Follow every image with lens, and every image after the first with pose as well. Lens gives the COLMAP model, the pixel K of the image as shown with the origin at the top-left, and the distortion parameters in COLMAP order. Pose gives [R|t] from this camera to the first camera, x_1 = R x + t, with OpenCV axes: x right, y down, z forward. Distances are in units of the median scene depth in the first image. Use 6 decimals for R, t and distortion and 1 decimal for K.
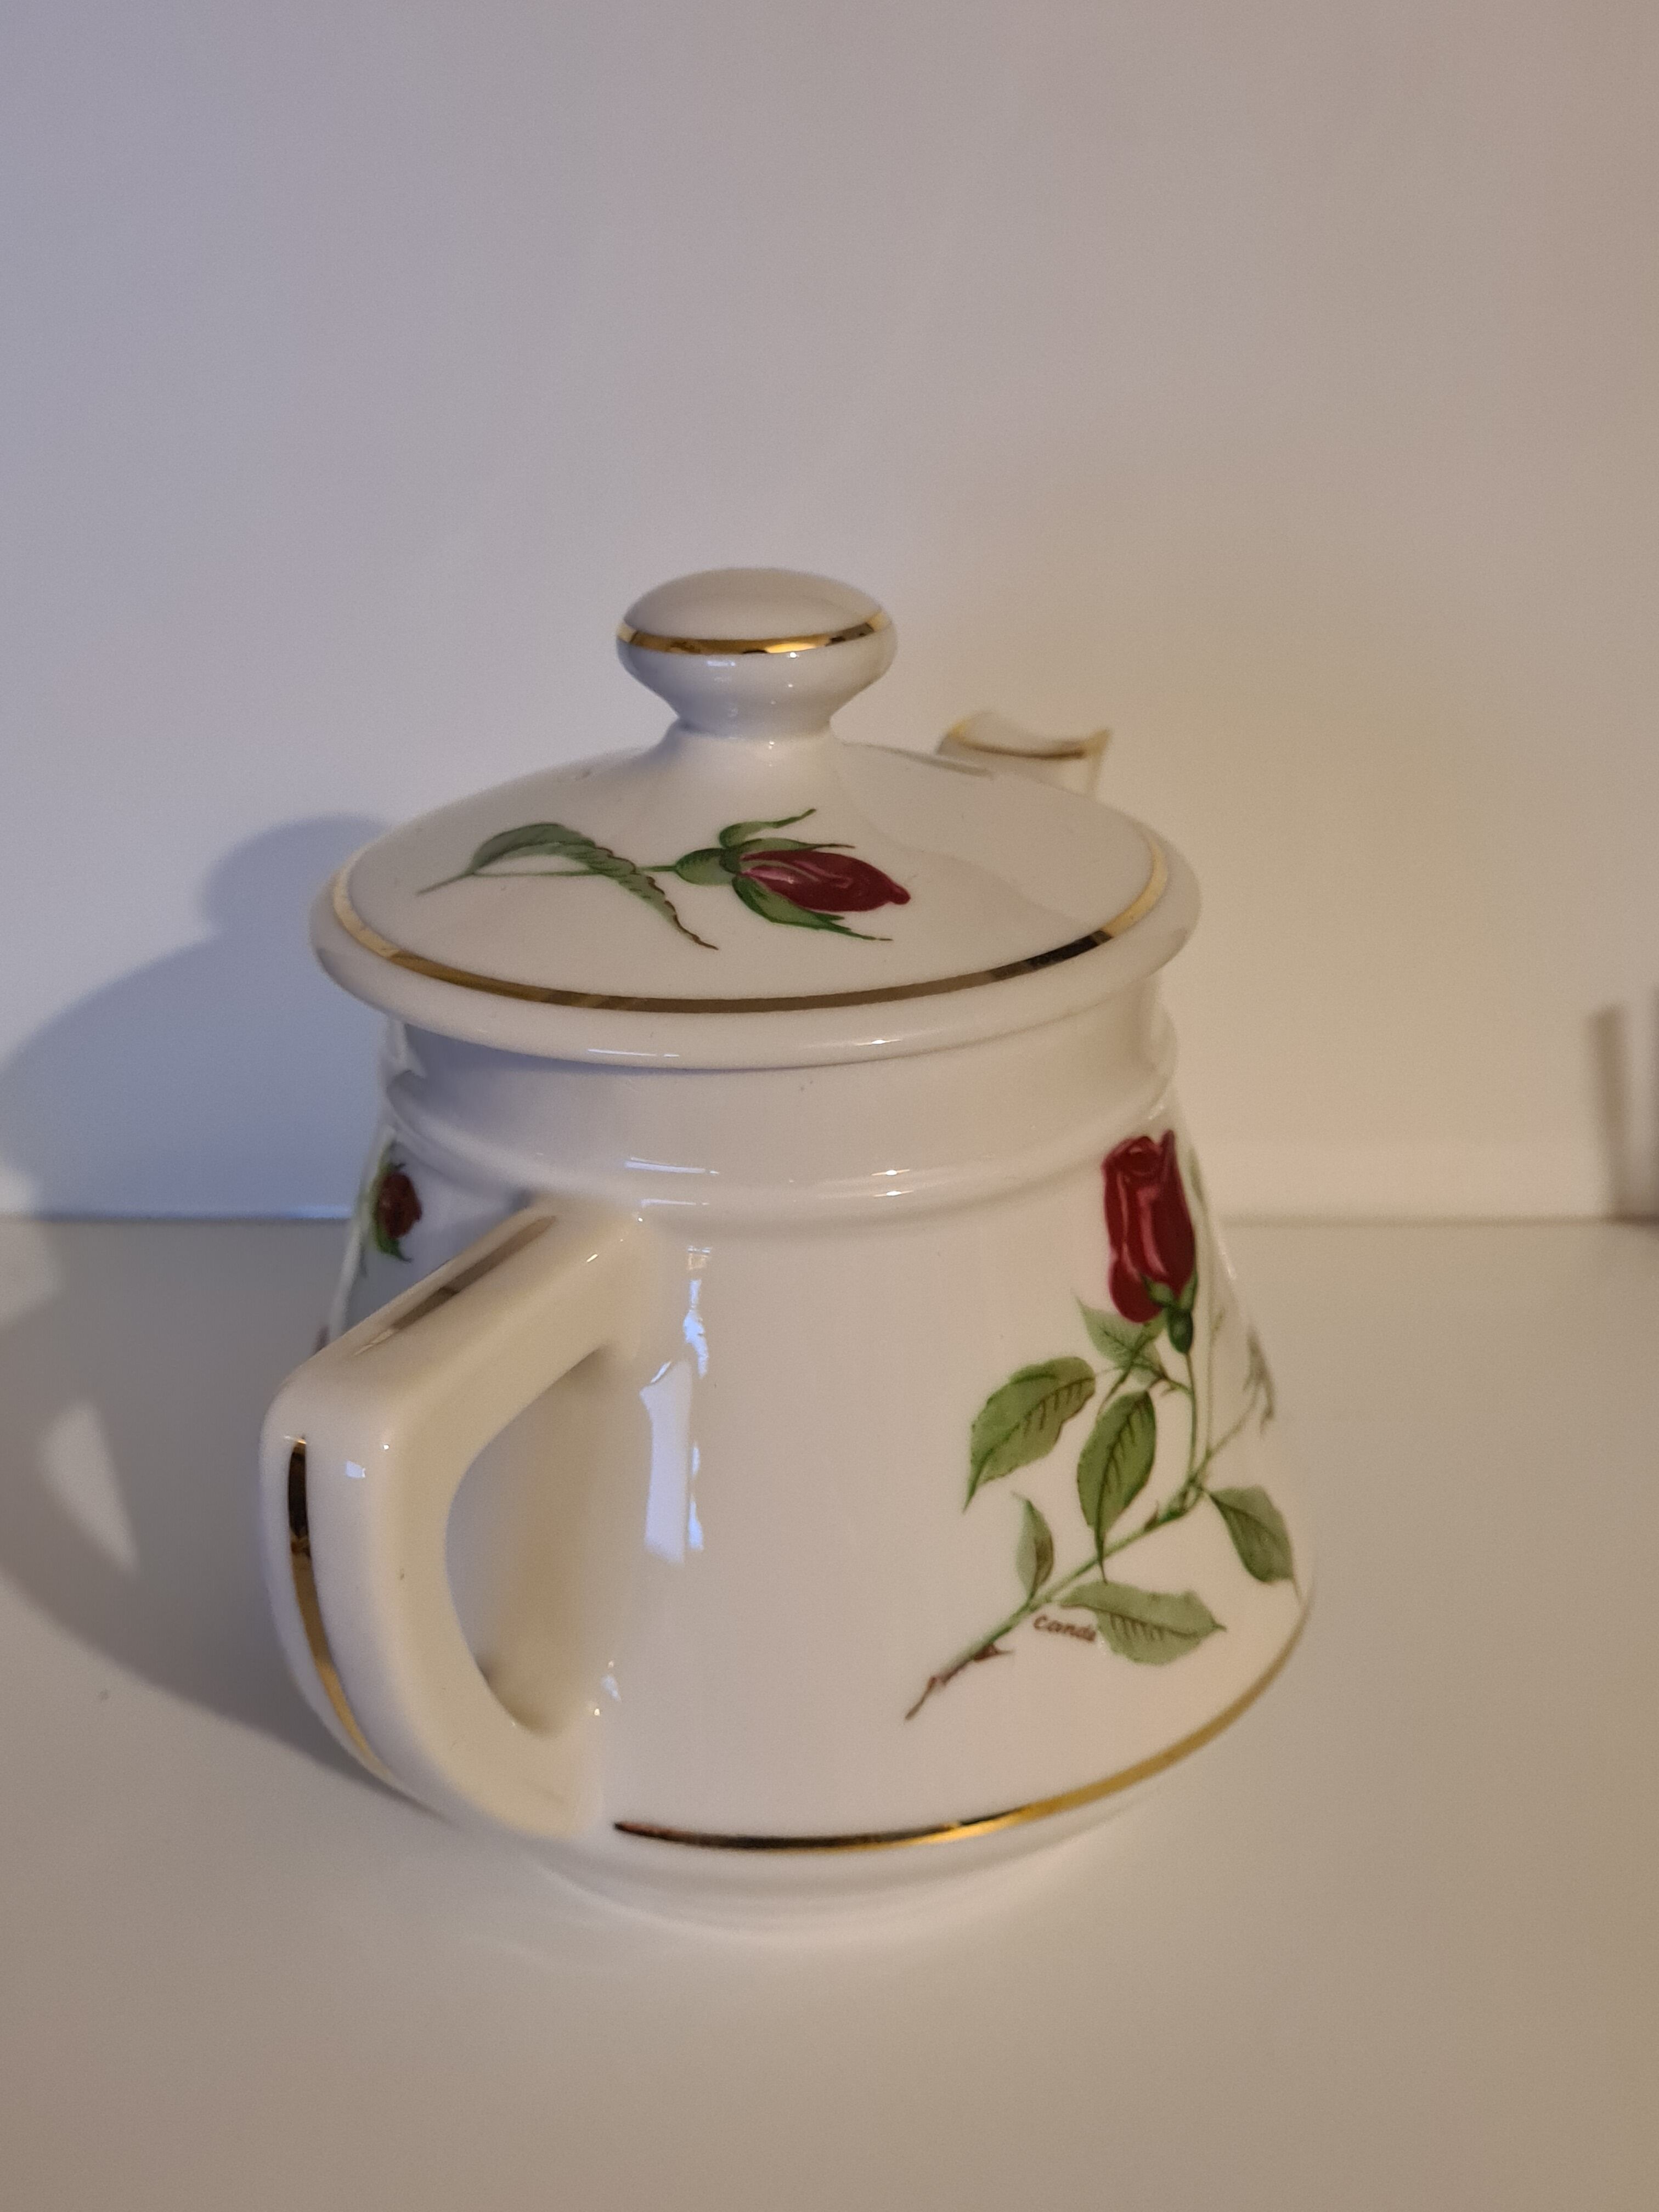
lens RADIAL K [[1702.0, 0, 829.5], [0, 1702.0, 1106.0], [0, 0, 1]] dist [0.002475, 0.001760]
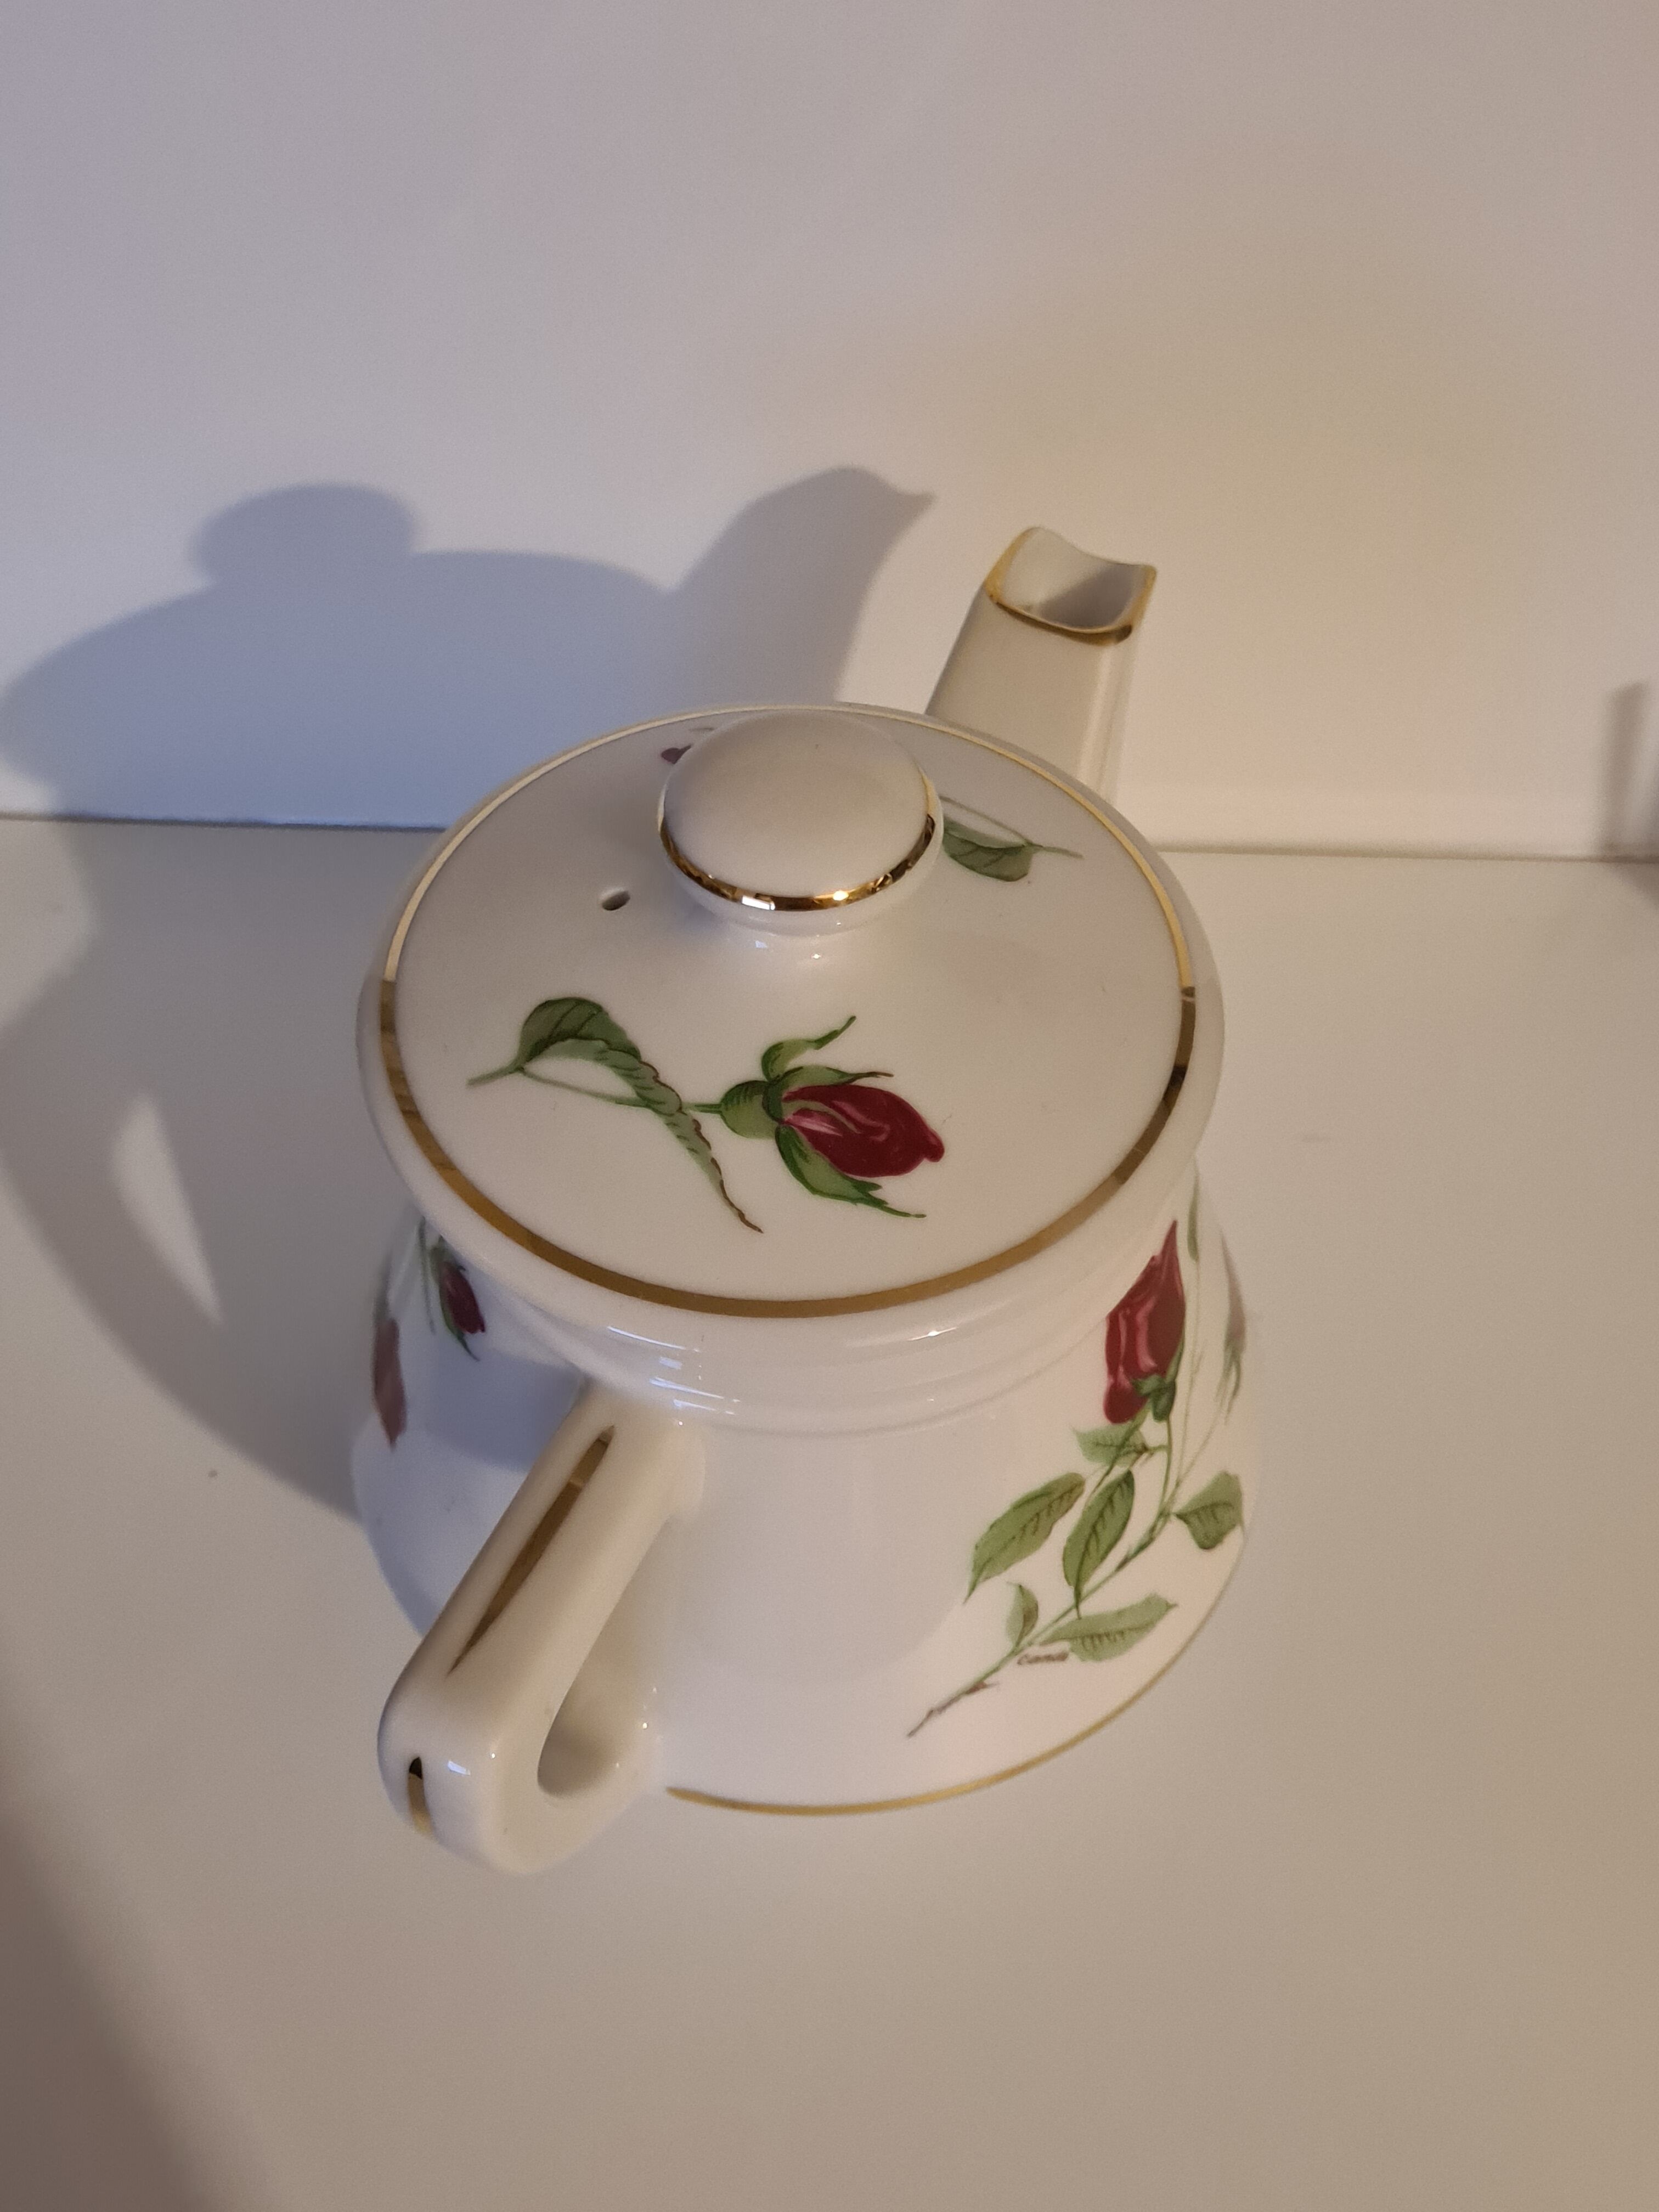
lens RADIAL K [[1656.8, 0, 829.5], [0, 1656.8, 1106.0], [0, 0, 1]] dist [0.001403, -0.000180]
pose [[0.999738, 0.021404, 0.008168, -0.030287], [-0.022909, 0.932490, 0.360469, -0.481439], [0.000099, -0.360561, 0.932736, 0.053924]]
